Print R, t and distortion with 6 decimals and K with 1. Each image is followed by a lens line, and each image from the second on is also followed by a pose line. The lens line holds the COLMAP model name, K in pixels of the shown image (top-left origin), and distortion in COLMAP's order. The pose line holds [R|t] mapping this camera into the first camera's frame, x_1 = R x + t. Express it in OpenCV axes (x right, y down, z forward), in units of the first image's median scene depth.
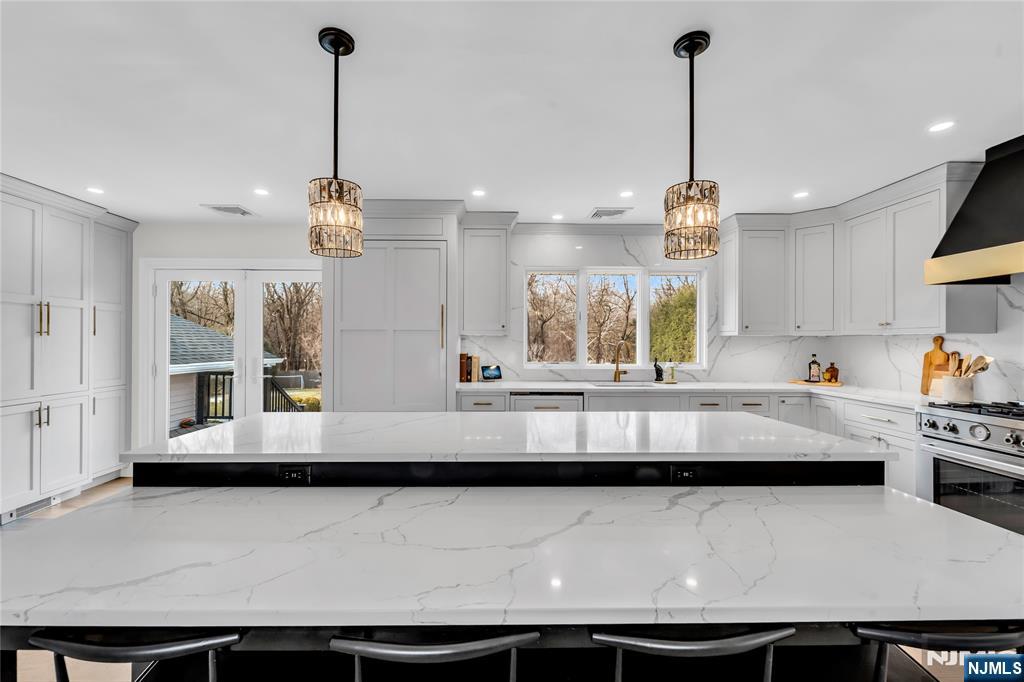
lens RADIAL K [[426.2, 0, 499.1], [0, 426.2, 343.5], [0, 0, 1]] dist [0.000654, -0.000391]
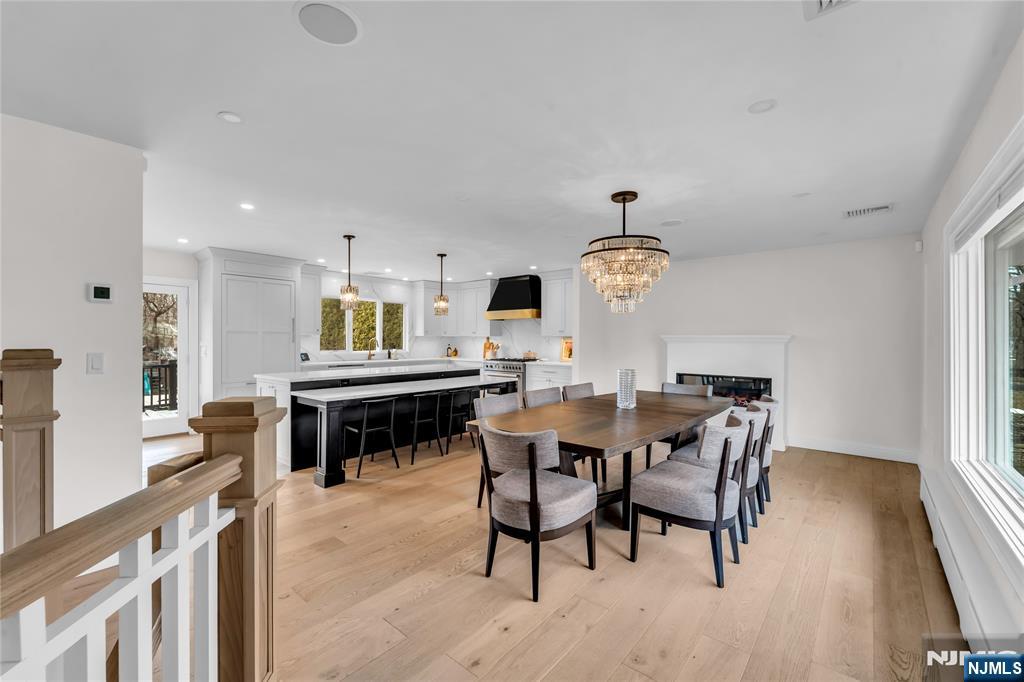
lens RADIAL K [[425.2, 0, 498.1], [0, 425.2, 340.2], [0, 0, 1]] dist [0.004397, -0.000058]
pose [[0.668768, -0.001431, 0.743470, -0.843560], [-0.000672, 0.999997, 0.002530, -0.002969], [-0.743471, -0.002192, 0.668765, -0.773422]]
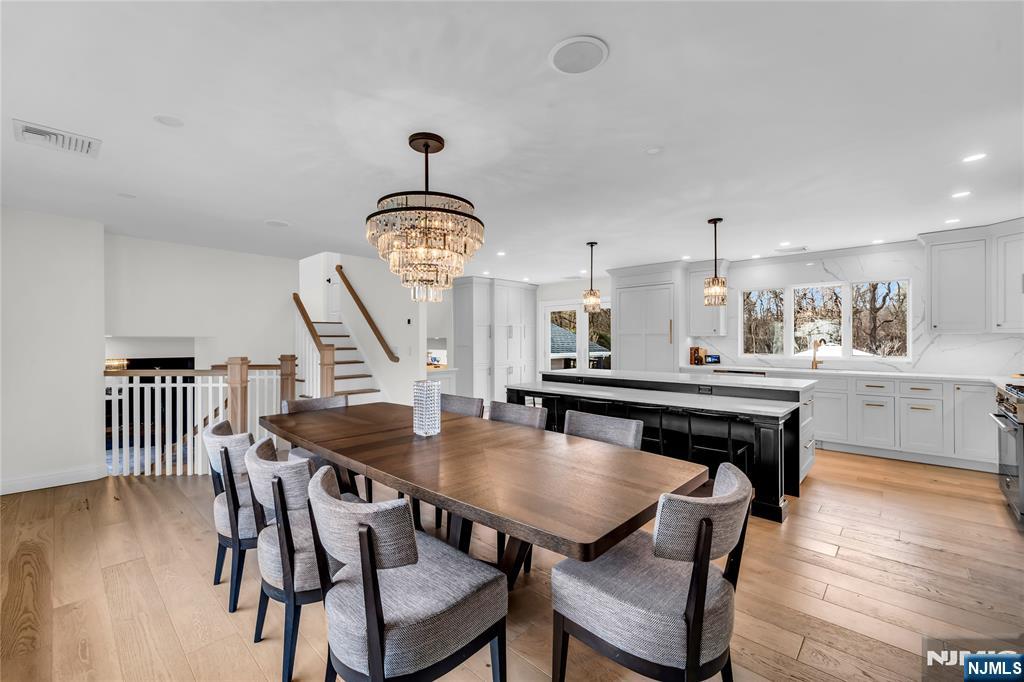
lens RADIAL K [[425.2, 0, 498.1], [0, 425.2, 340.2], [0, 0, 1]] dist [0.004397, -0.000058]
pose [[0.709190, -0.004548, -0.705002, 0.589032], [0.002611, 0.999989, -0.003825, 0.001320], [0.705012, 0.000872, 0.709195, -0.753529]]
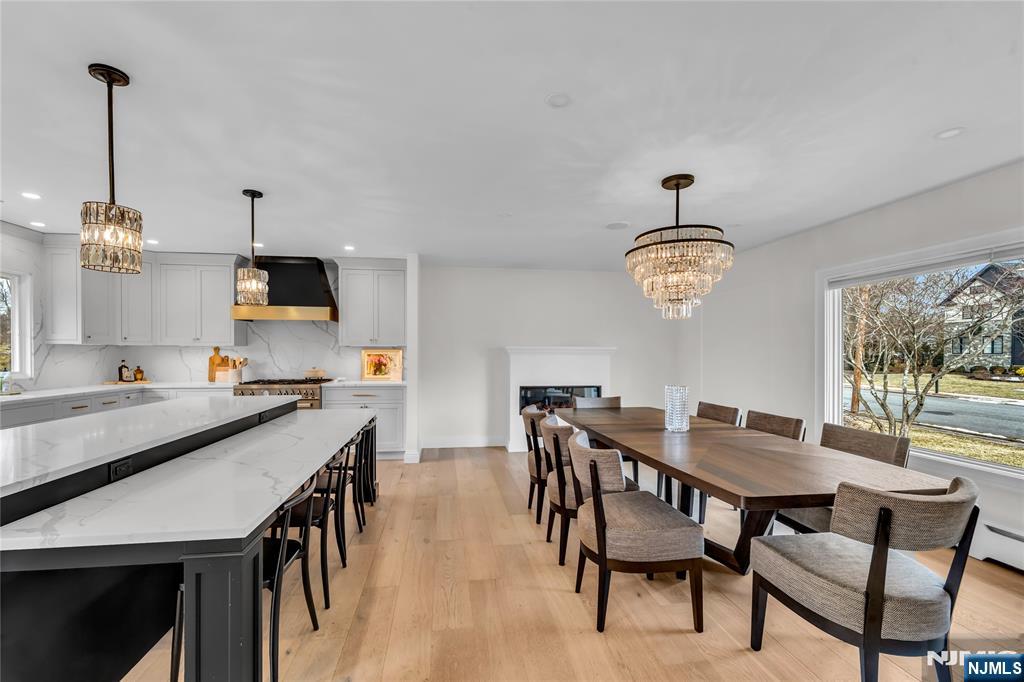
lens RADIAL K [[430.7, 0, 503.4], [0, 430.7, 352.2], [0, 0, 1]] dist [-0.008016, -0.000230]
pose [[-0.129353, -0.001233, 0.991598, -0.719319], [0.000178, 0.999999, 0.001267, 0.001324], [-0.991599, 0.000340, -0.129353, 0.065523]]
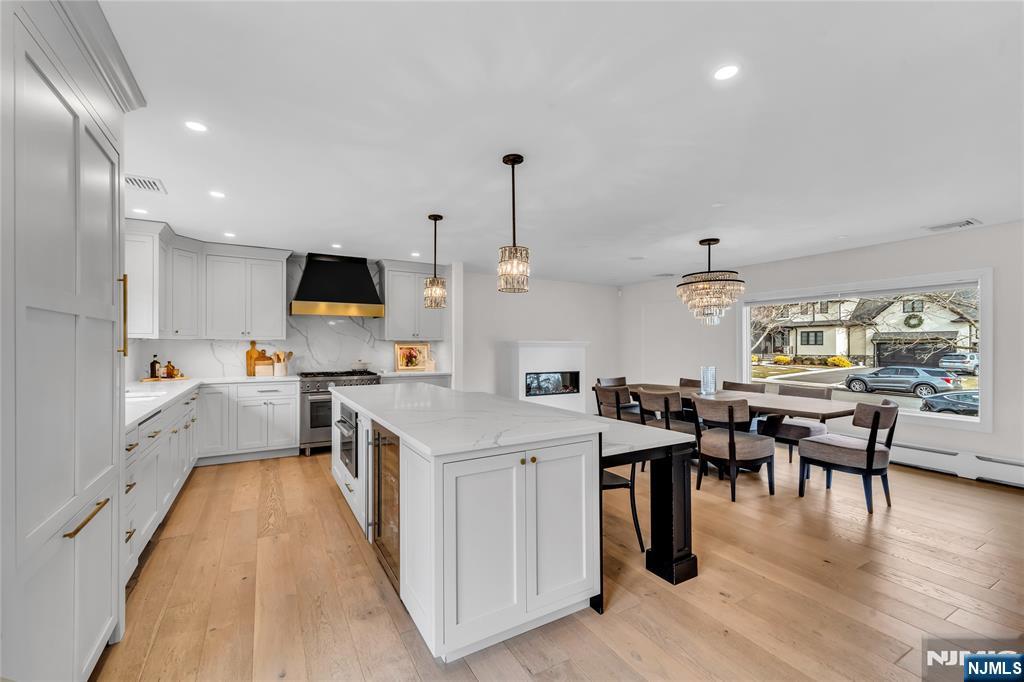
lens RADIAL K [[425.2, 0, 498.1], [0, 425.2, 340.2], [0, 0, 1]] dist [0.004397, -0.000058]
pose [[-0.480635, 0.007674, 0.876887, -0.794175], [0.000979, 0.999966, -0.008215, -0.004816], [-0.876920, -0.003090, -0.480626, 0.825222]]
